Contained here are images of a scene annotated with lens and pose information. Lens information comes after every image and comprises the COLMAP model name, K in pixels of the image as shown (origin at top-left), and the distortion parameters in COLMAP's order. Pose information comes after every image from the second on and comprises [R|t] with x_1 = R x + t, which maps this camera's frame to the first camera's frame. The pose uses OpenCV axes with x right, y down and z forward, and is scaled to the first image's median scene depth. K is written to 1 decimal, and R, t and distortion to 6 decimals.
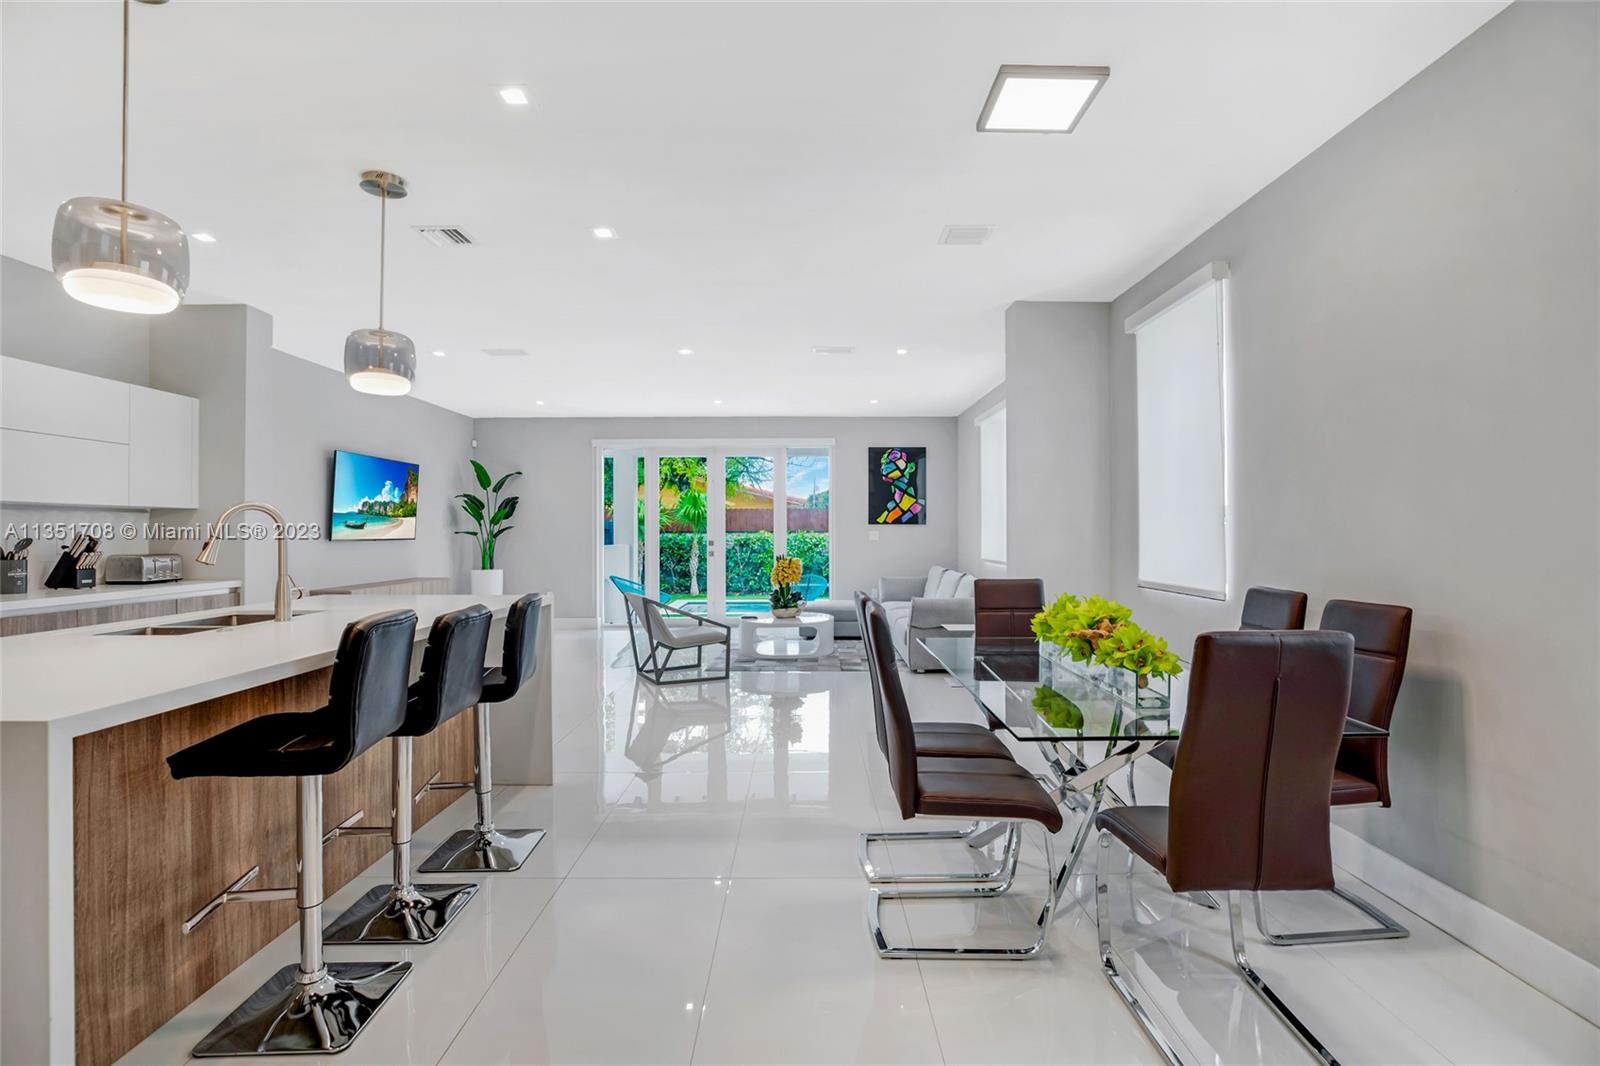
lens RADIAL K [[742.8, 0, 810.8], [0, 742.8, 530.8], [0, 0, 1]] dist [-0.039947, 0.008306]
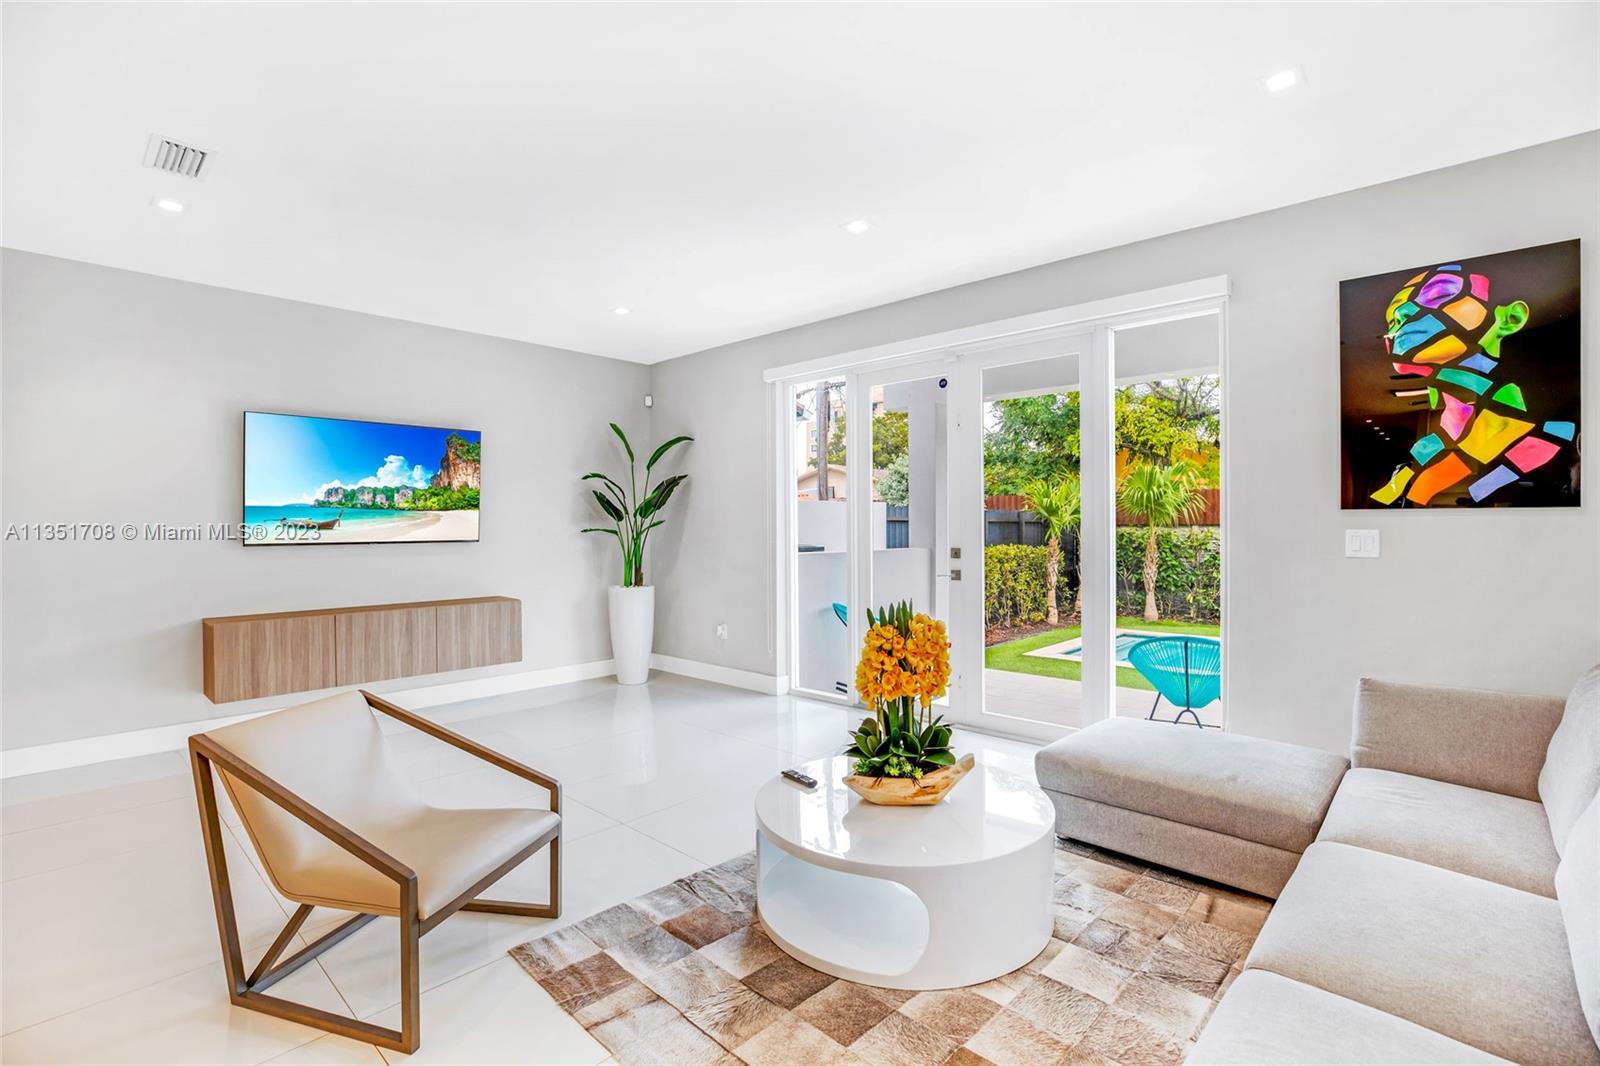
lens RADIAL K [[742.8, 0, 810.7], [0, 742.8, 533.7], [0, 0, 1]] dist [-0.039947, 0.008306]
pose [[0.733608, 0.005876, -0.679548, 0.150606], [0.005329, 0.999882, 0.014400, -0.004361], [0.679552, -0.014185, 0.733490, 0.707995]]
